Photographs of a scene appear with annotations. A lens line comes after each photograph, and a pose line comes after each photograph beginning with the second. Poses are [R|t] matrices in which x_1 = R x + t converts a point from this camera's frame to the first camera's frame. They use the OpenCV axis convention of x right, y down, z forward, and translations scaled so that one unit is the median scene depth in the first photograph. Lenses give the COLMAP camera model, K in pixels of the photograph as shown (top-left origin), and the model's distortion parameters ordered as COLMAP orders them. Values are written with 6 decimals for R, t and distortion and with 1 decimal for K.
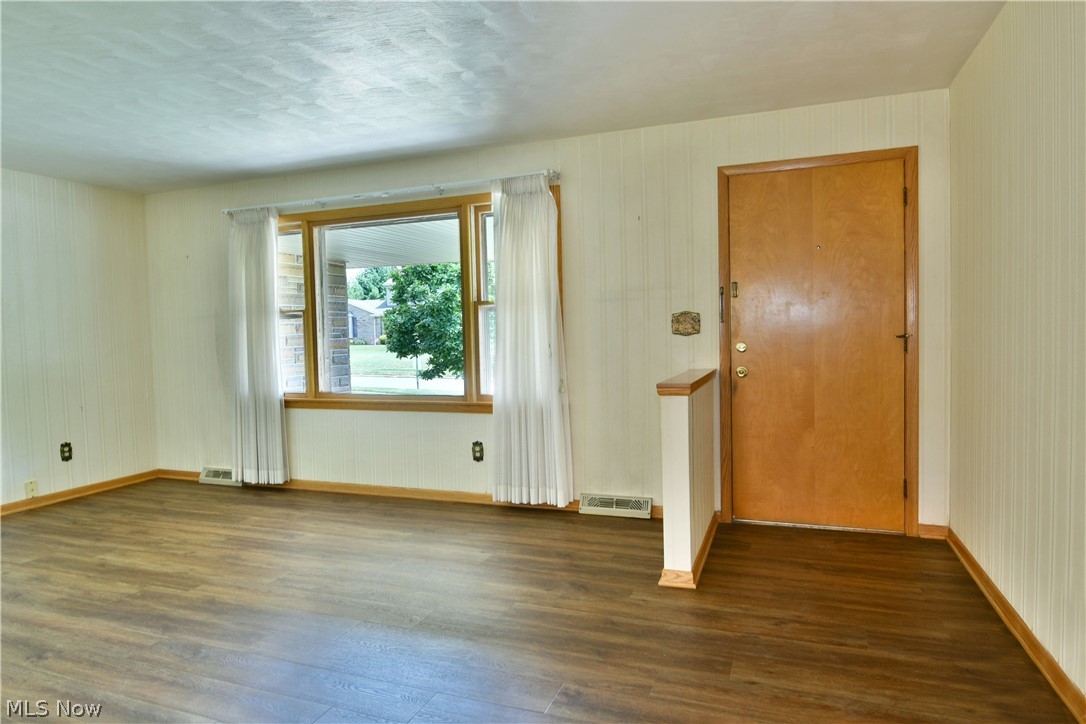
lens RADIAL K [[665.2, 0, 539.8], [0, 665.2, 355.5], [0, 0, 1]] dist [-0.007263, -0.004958]
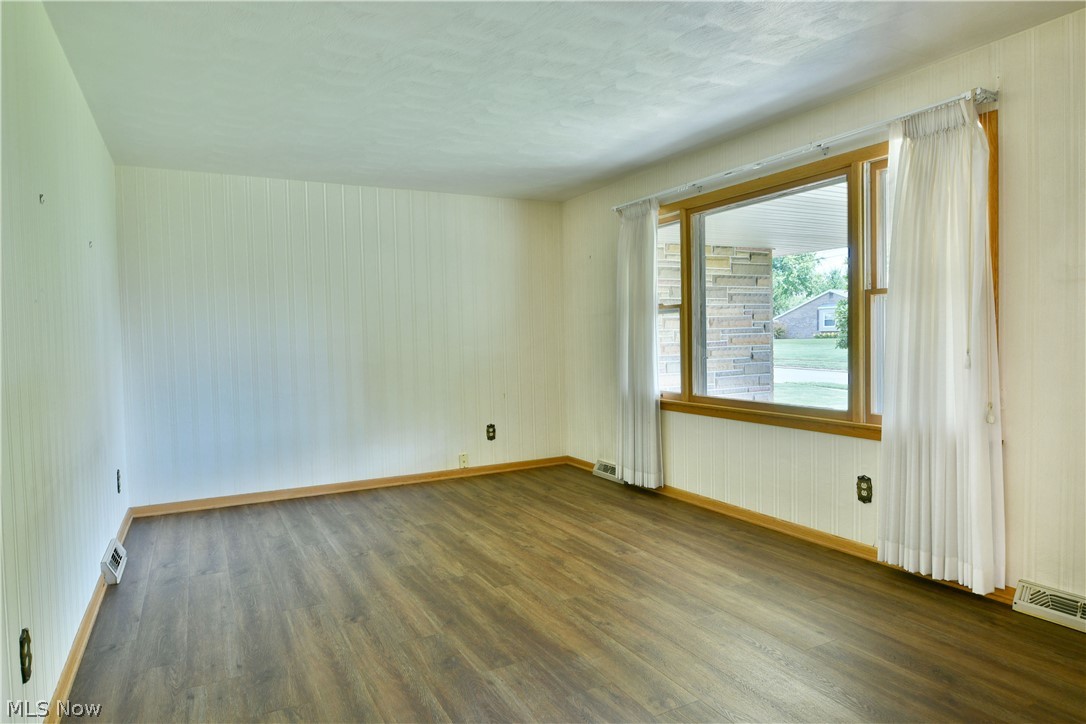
lens RADIAL K [[665.2, 0, 534.6], [0, 665.2, 355.5], [0, 0, 1]] dist [-0.007263, -0.004958]
pose [[0.753191, 0.028181, -0.657198, 0.121877], [-0.022877, 0.999600, 0.016645, -0.011521], [0.657404, 0.002498, 0.753534, 0.199777]]
